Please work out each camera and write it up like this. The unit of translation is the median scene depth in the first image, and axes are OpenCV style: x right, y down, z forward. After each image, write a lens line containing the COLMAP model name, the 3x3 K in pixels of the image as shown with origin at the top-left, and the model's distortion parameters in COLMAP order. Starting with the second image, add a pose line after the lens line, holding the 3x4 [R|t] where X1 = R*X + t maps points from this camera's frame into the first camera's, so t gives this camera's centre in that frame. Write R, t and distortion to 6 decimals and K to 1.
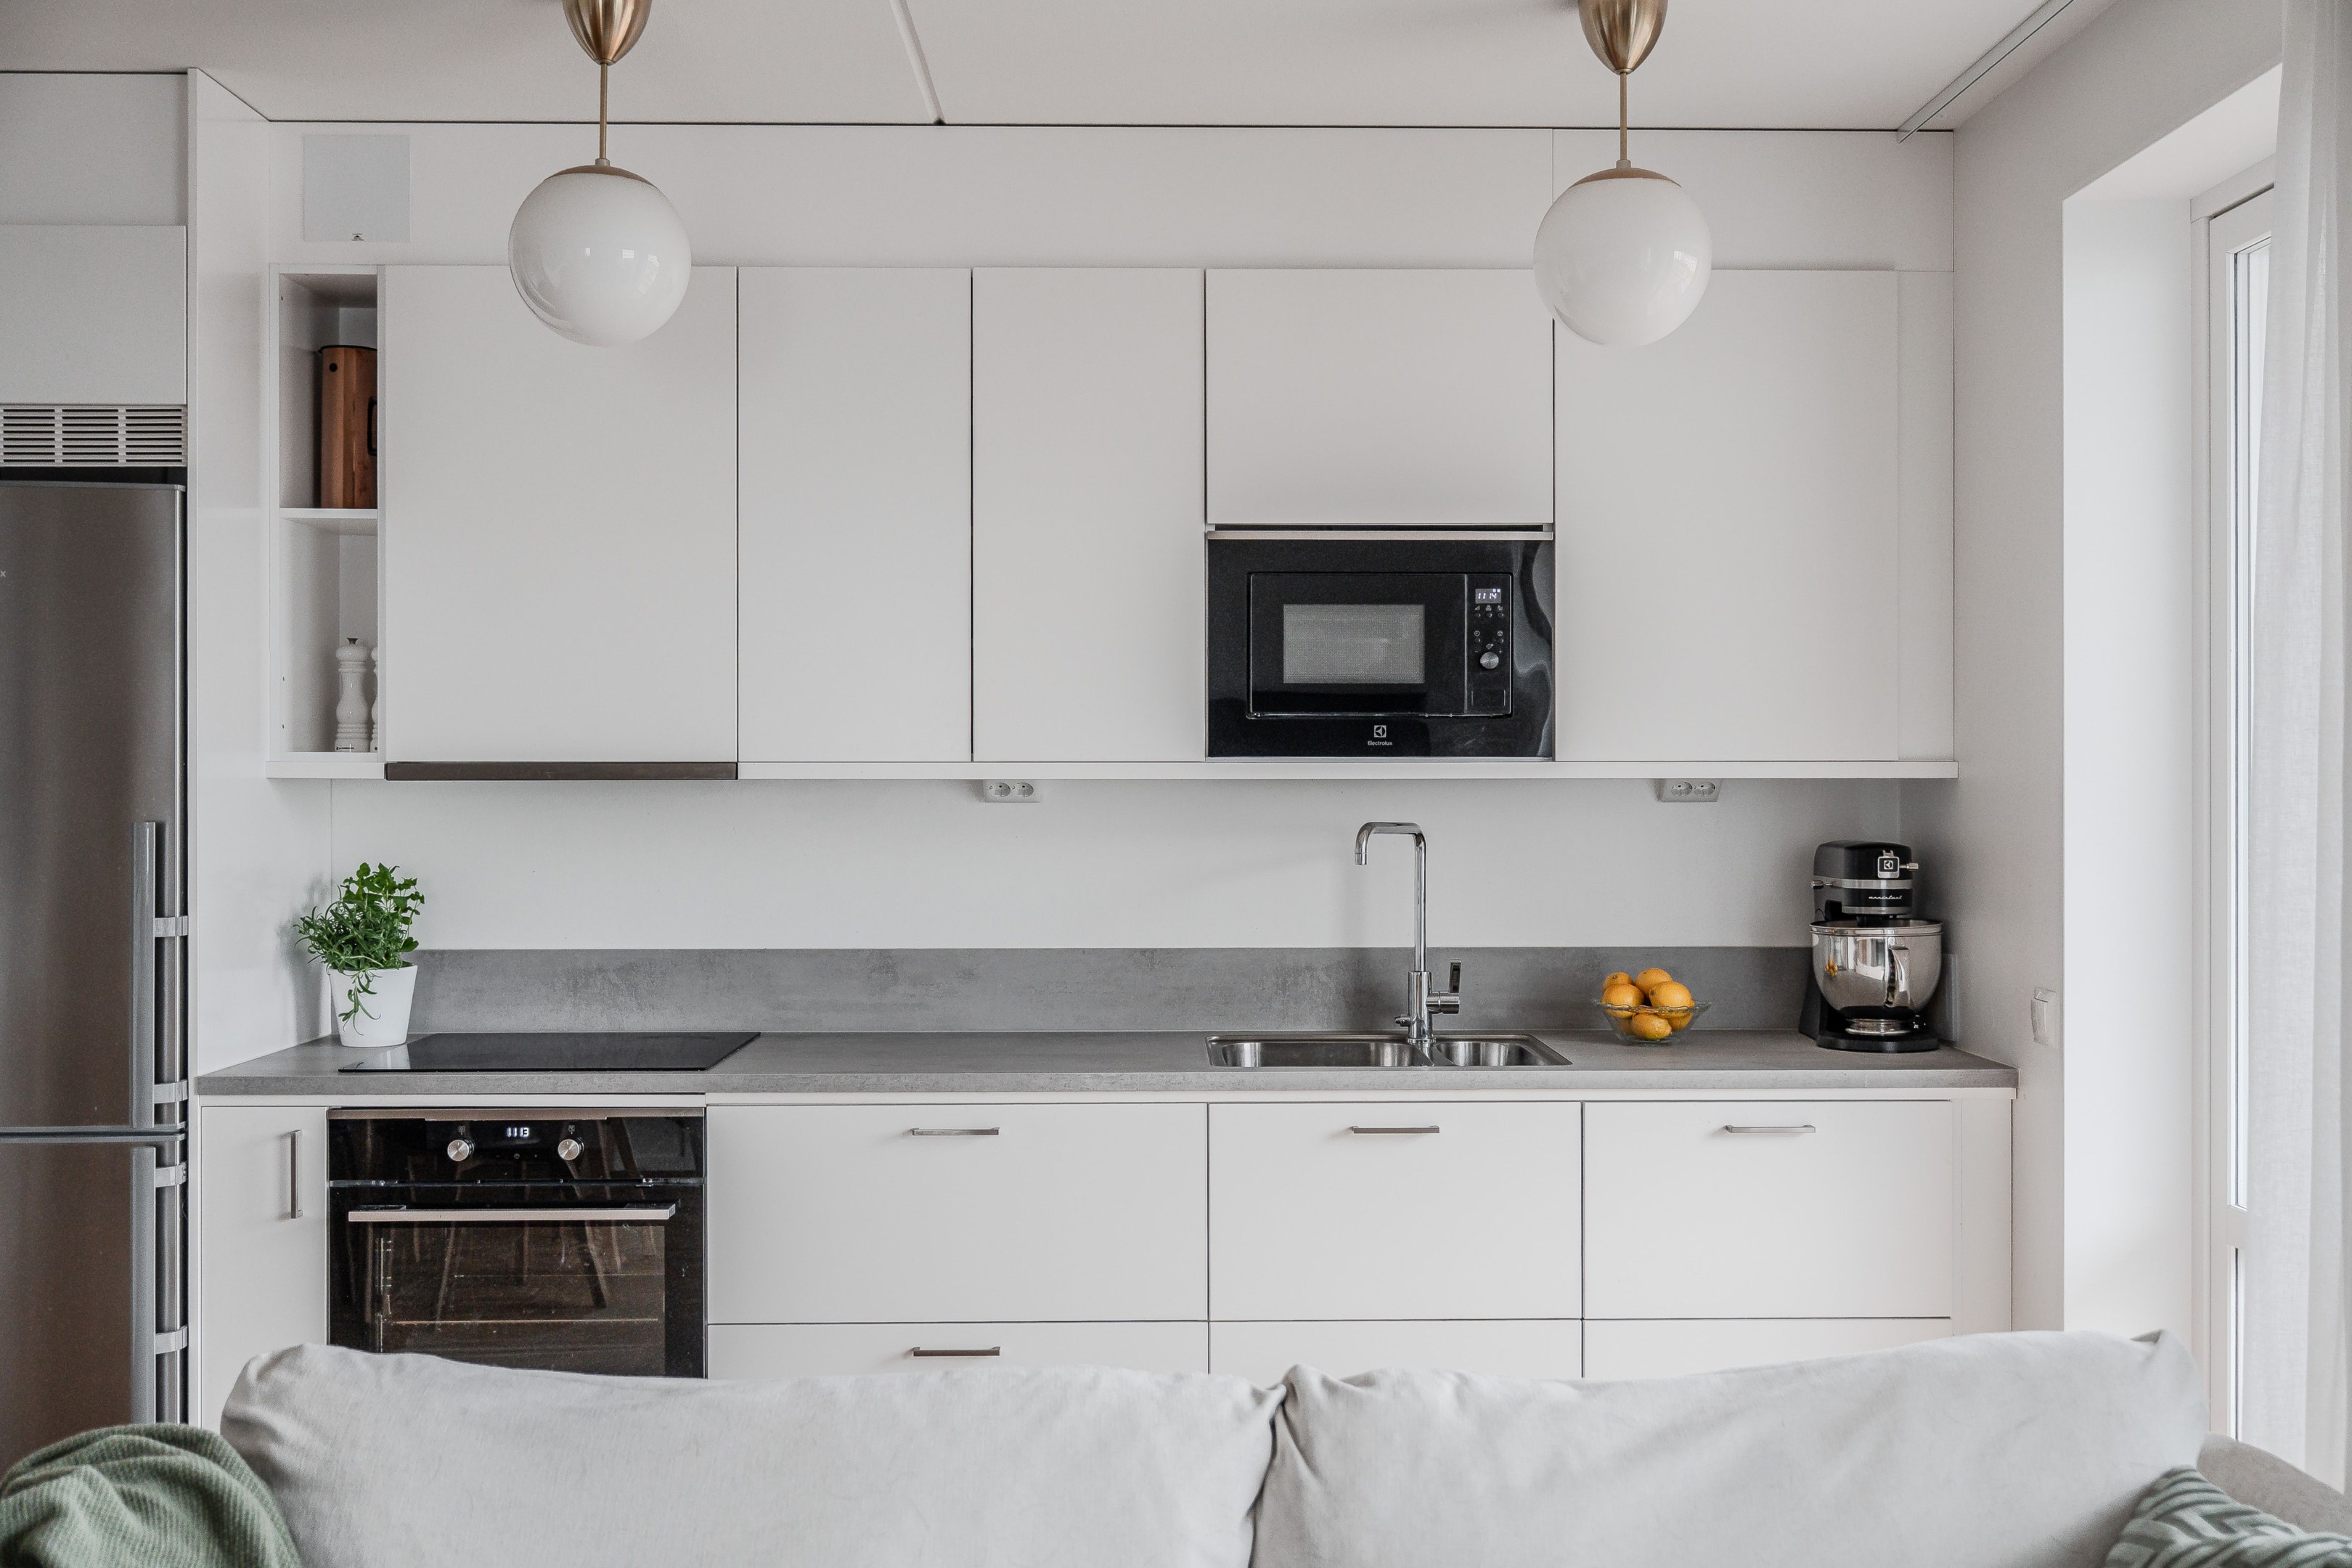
lens RADIAL K [[2387.6, 0, 1176.0], [0, 2387.6, 784.0], [0, 0, 1]] dist [0.002546, -0.003223]
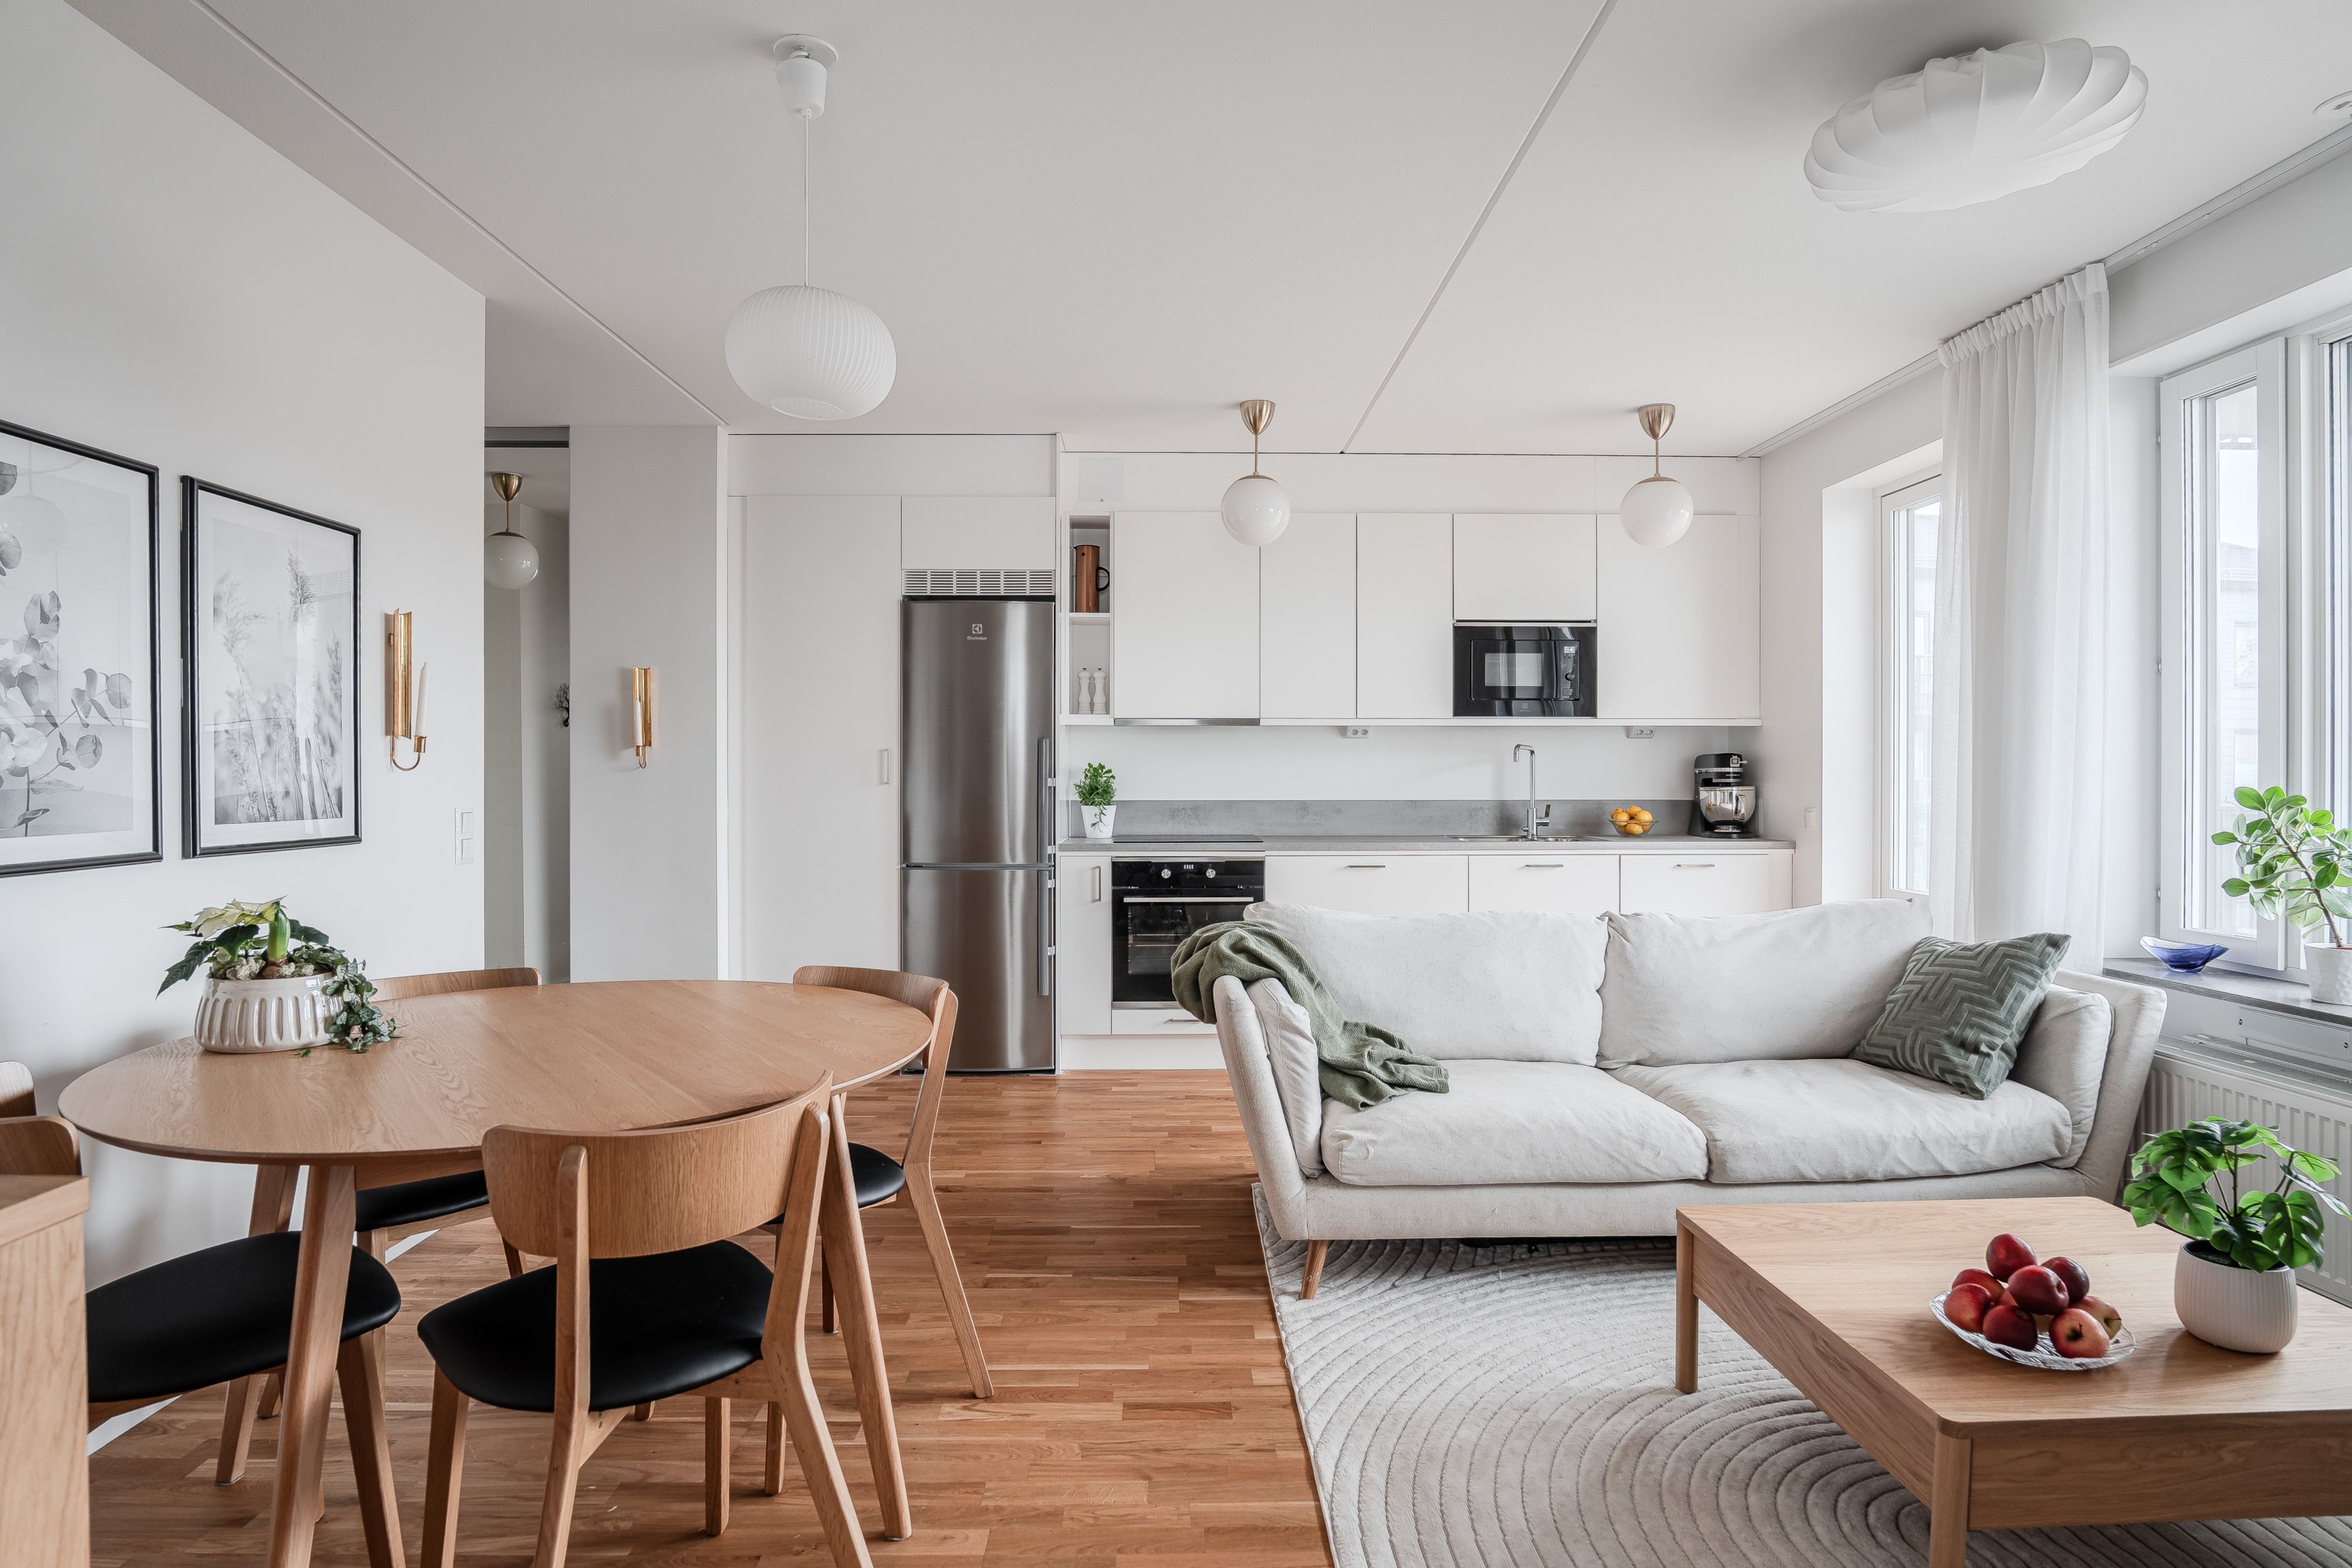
lens RADIAL K [[1292.2, 0, 1176.0], [0, 1292.2, 784.0], [0, 0, 1]] dist [-0.023695, 0.003765]
pose [[0.999997, -0.000398, 0.002423, -0.269450], [0.000390, 0.999994, 0.003400, 0.052032], [-0.002425, -0.003399, 0.999991, -0.299993]]
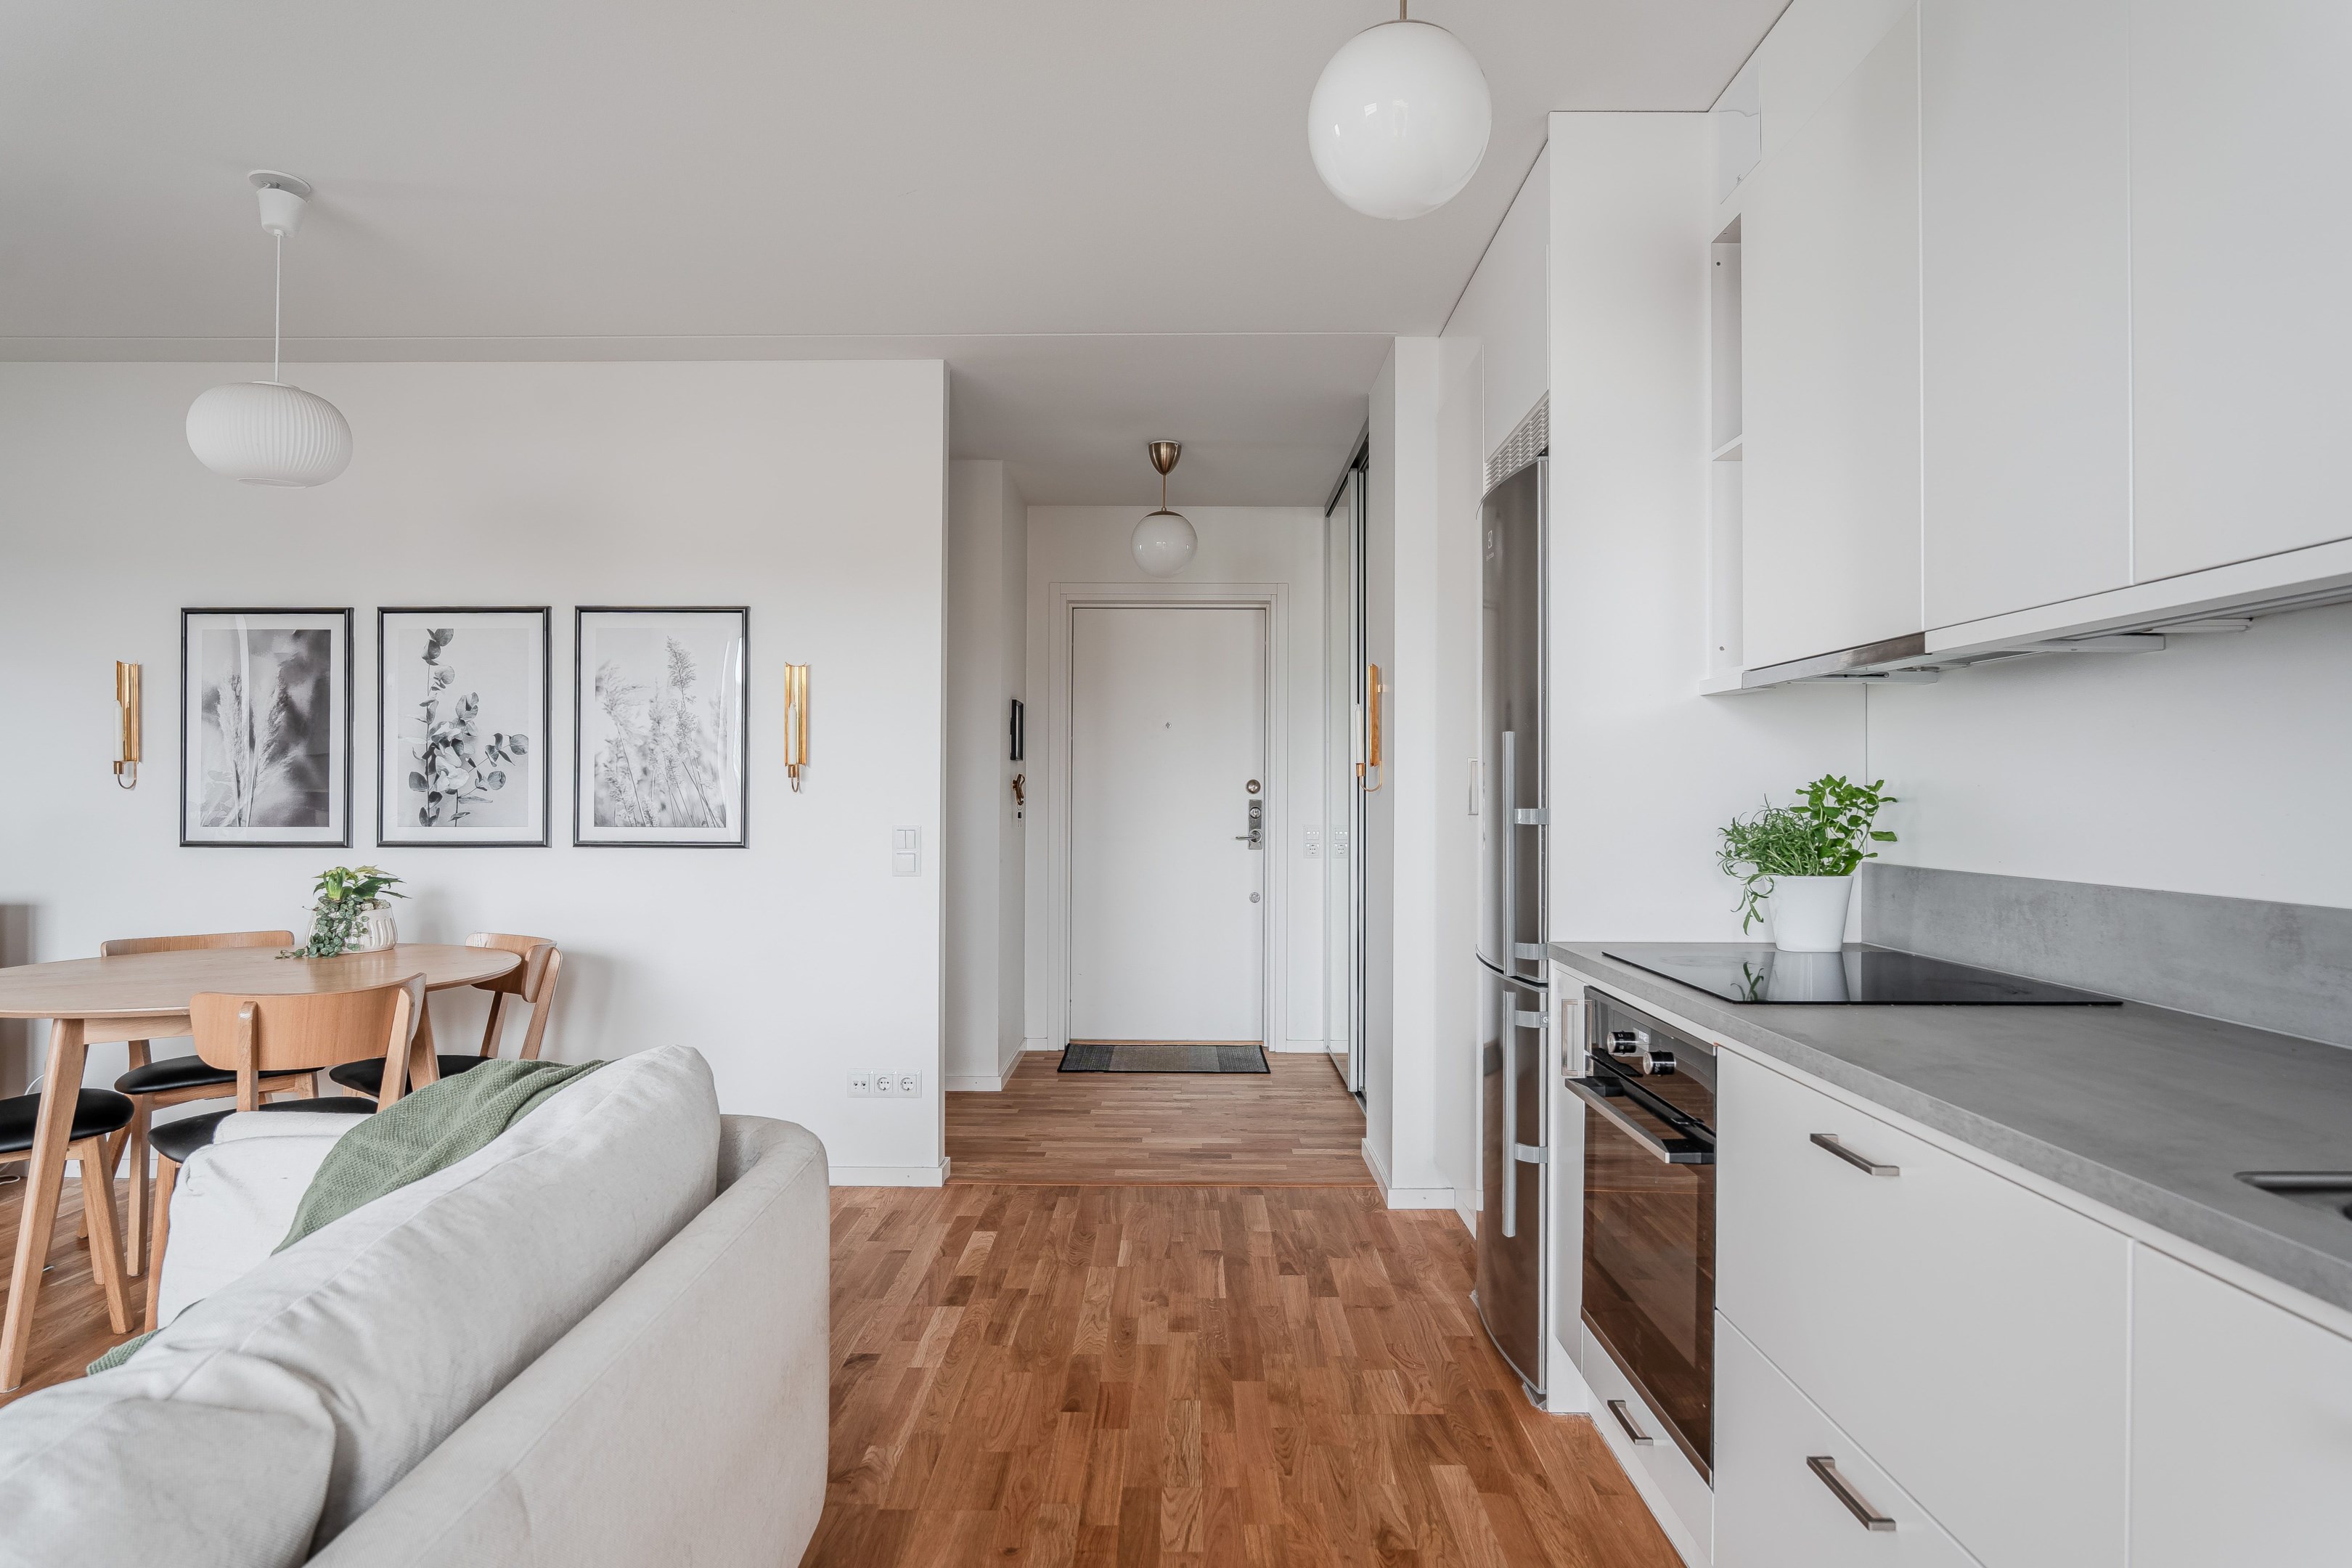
lens RADIAL K [[1347.9, 0, 1176.0], [0, 1347.9, 784.0], [0, 0, 1]] dist [-0.021793, 0.003214]
pose [[-0.021112, -0.007999, -0.999745, 0.255156], [-0.009138, 0.999928, -0.007807, 0.045721], [0.999735, 0.008971, -0.021184, 0.763130]]
